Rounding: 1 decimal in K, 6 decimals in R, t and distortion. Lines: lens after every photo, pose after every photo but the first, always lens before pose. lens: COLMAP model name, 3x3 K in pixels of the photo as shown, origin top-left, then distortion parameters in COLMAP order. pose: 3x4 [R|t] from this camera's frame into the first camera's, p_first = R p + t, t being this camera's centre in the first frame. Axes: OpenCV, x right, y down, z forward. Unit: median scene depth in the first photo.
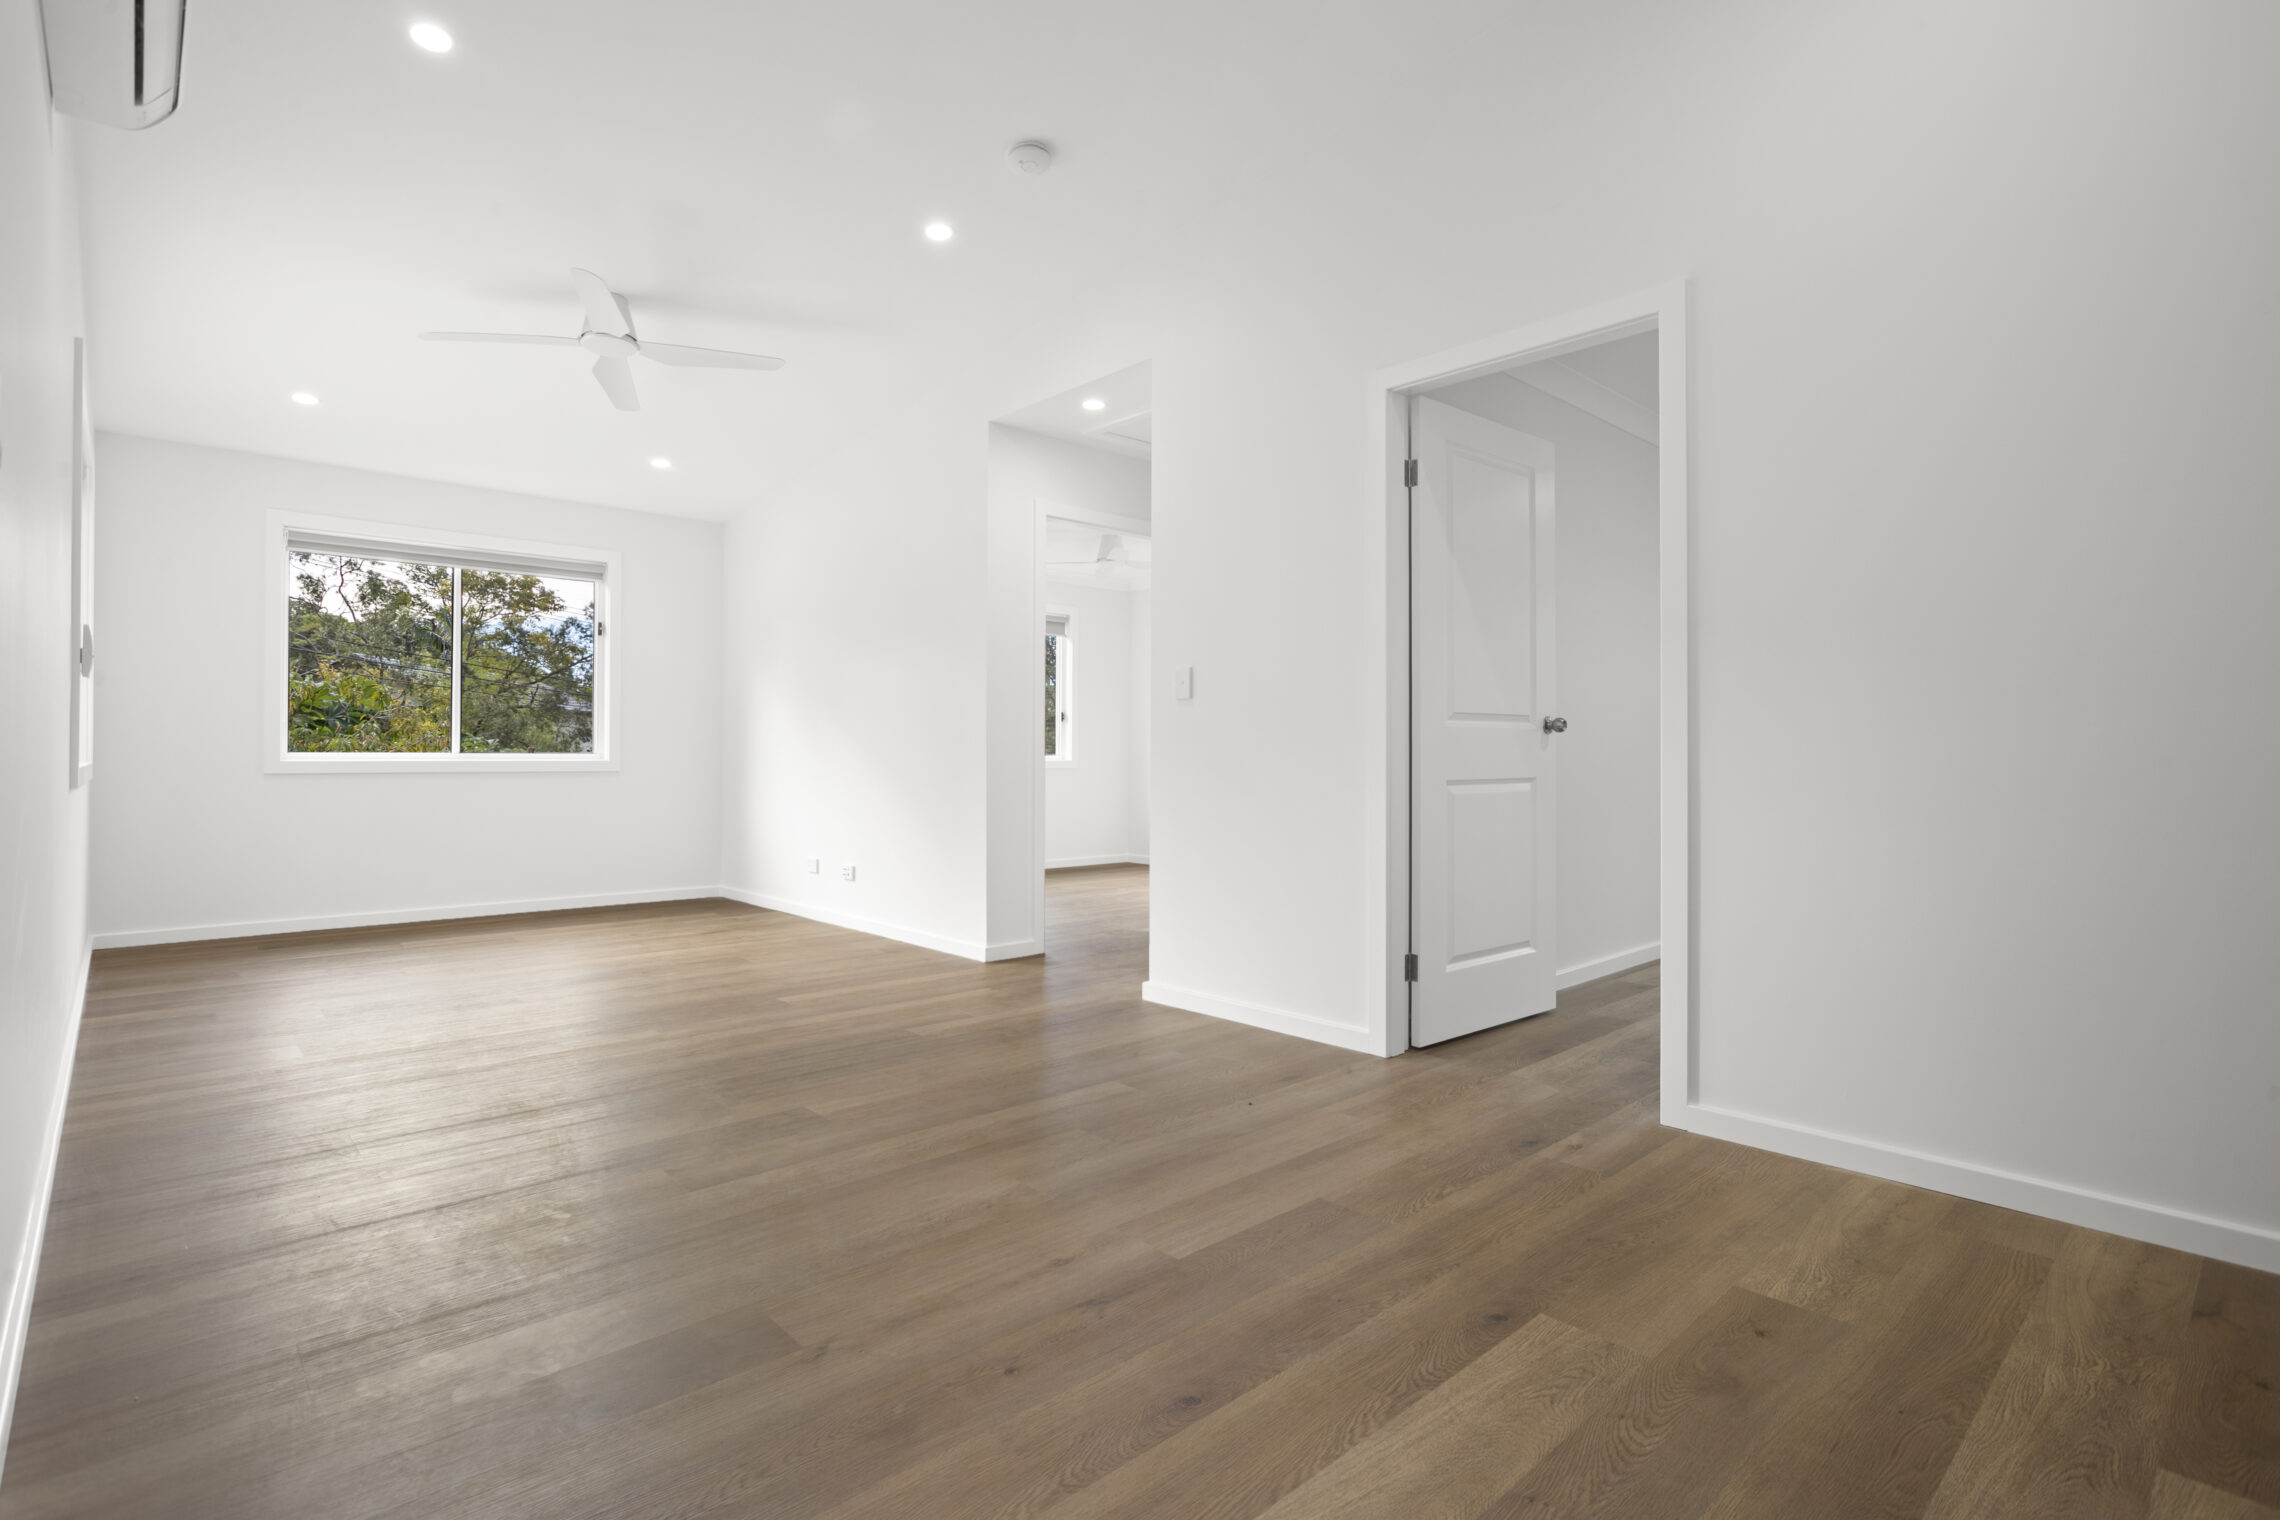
lens RADIAL K [[1098.2, 0, 1143.1], [0, 1098.2, 739.4], [0, 0, 1]] dist [-0.015391, 0.011299]
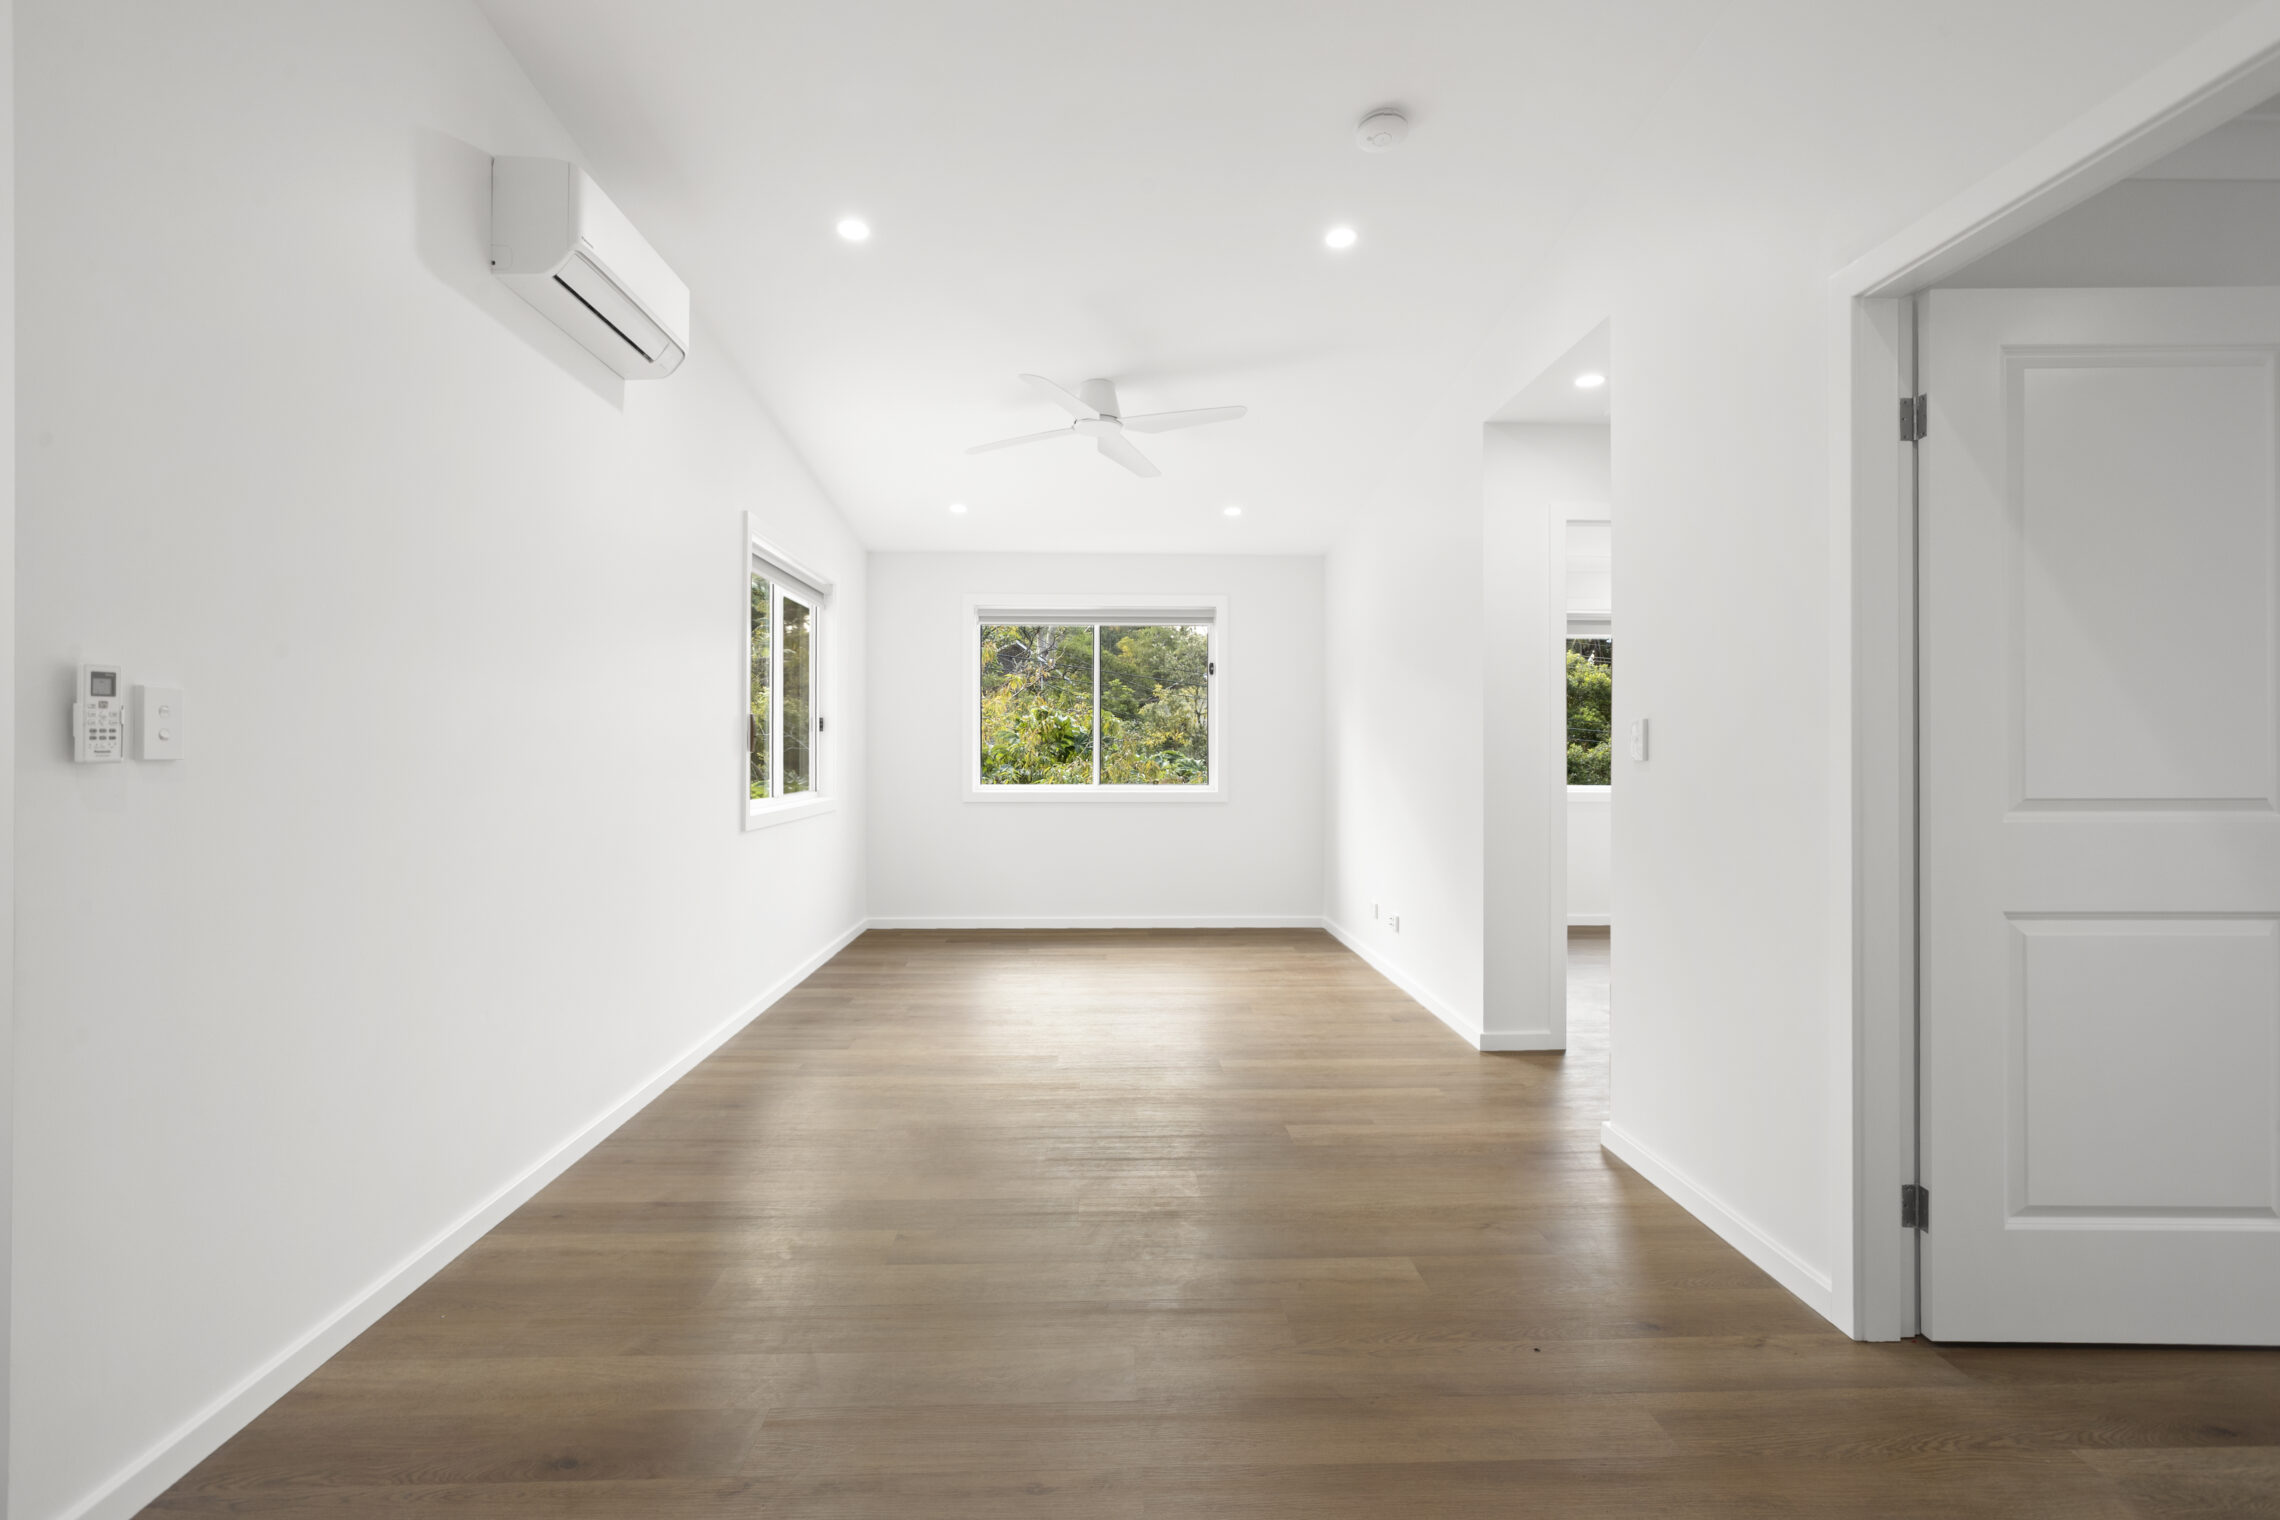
lens RADIAL K [[1117.6, 0, 1134.0], [0, 1117.6, 741.9], [0, 0, 1]] dist [-0.018285, 0.012966]
pose [[0.754903, -0.005827, -0.655810, 0.324467], [0.010522, 0.999939, 0.003227, -0.065057], [0.655752, -0.009337, 0.754919, 0.230091]]
